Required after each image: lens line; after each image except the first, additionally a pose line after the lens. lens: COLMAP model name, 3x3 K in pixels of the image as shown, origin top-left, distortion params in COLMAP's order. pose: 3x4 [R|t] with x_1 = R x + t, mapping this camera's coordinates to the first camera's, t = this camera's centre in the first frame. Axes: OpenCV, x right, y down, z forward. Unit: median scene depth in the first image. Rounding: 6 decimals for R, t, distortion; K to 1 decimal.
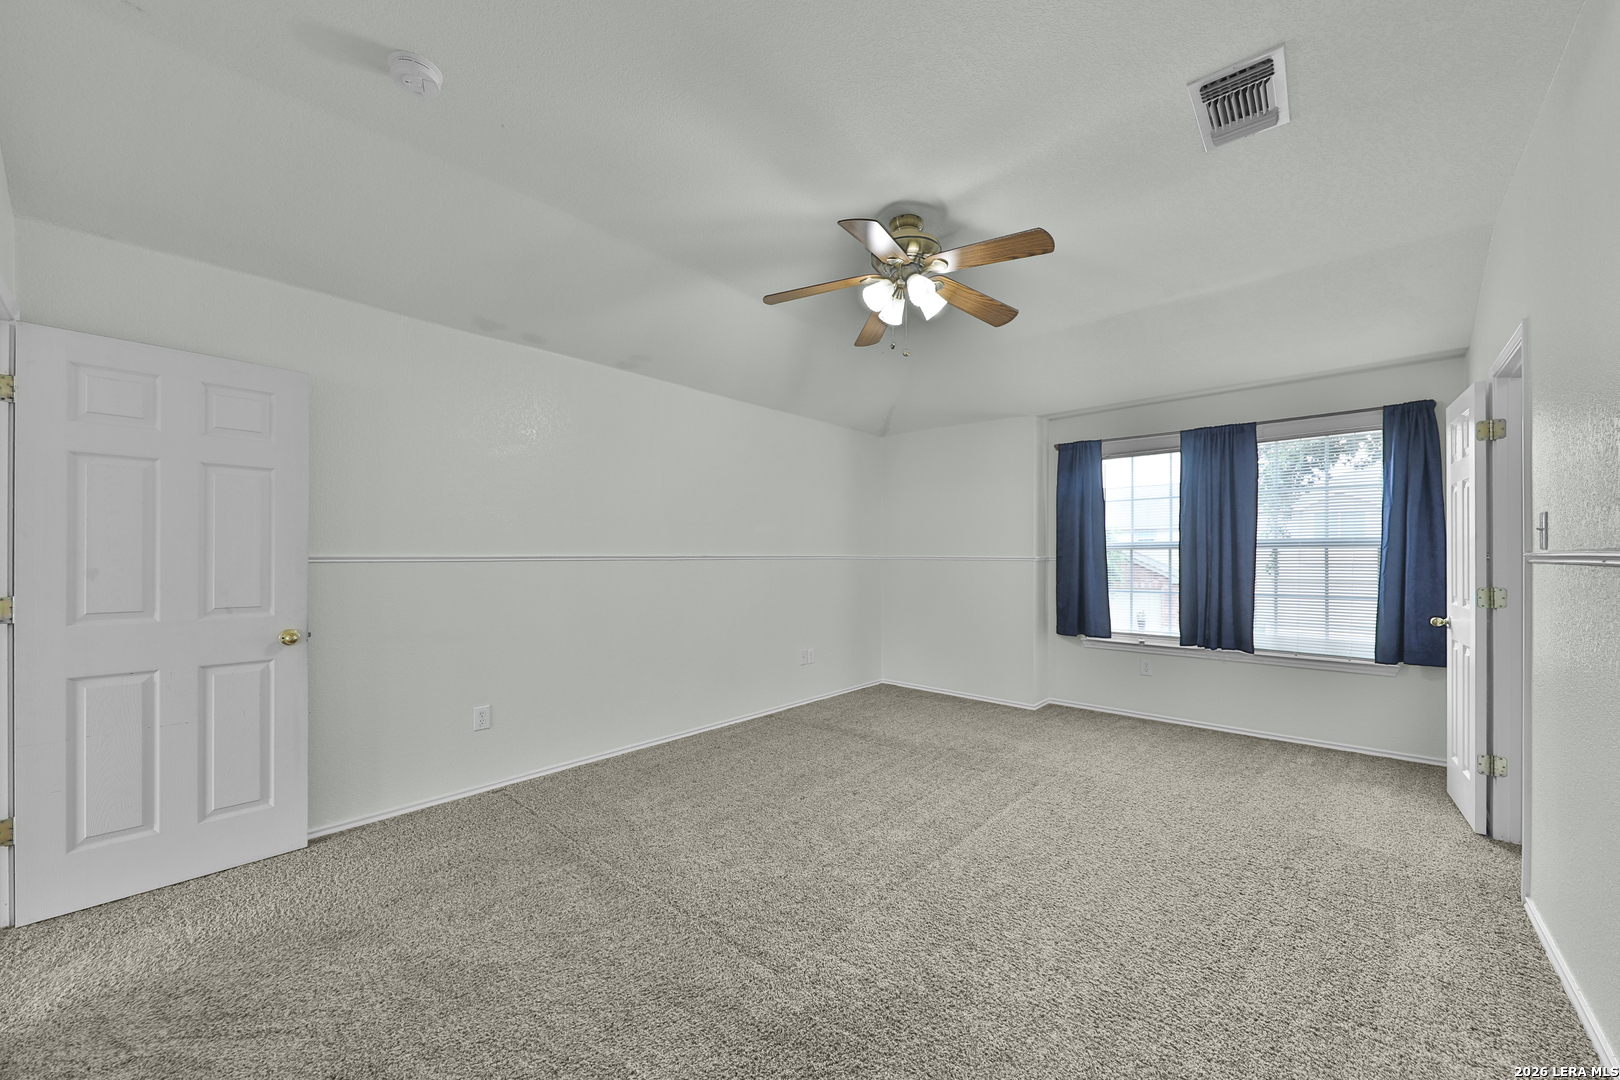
lens RADIAL K [[598.4, 0, 827.7], [0, 598.4, 563.5], [0, 0, 1]] dist [0.015327, -0.002256]
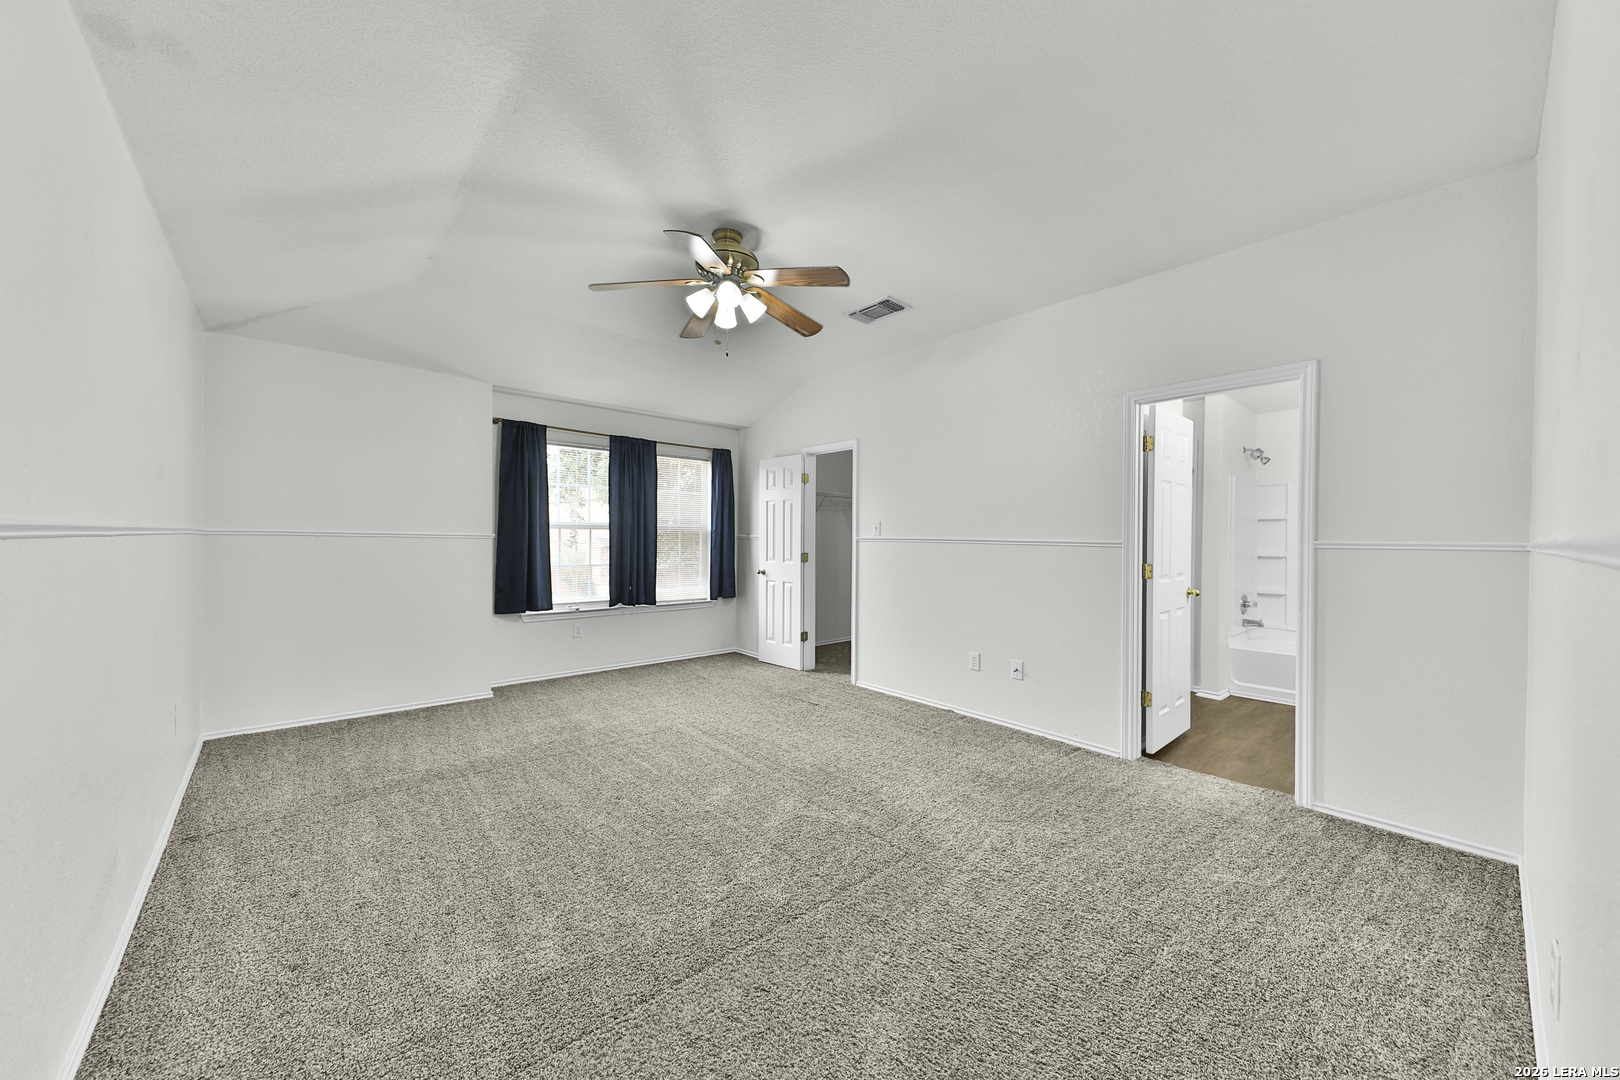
lens RADIAL K [[598.4, 0, 808.4], [0, 598.4, 543.4], [0, 0, 1]] dist [0.015327, -0.002256]
pose [[0.115932, -0.003501, 0.993251, -0.594885], [-0.000259, 0.999994, 0.003555, 0.000360], [-0.993257, -0.000669, 0.115930, 0.446800]]
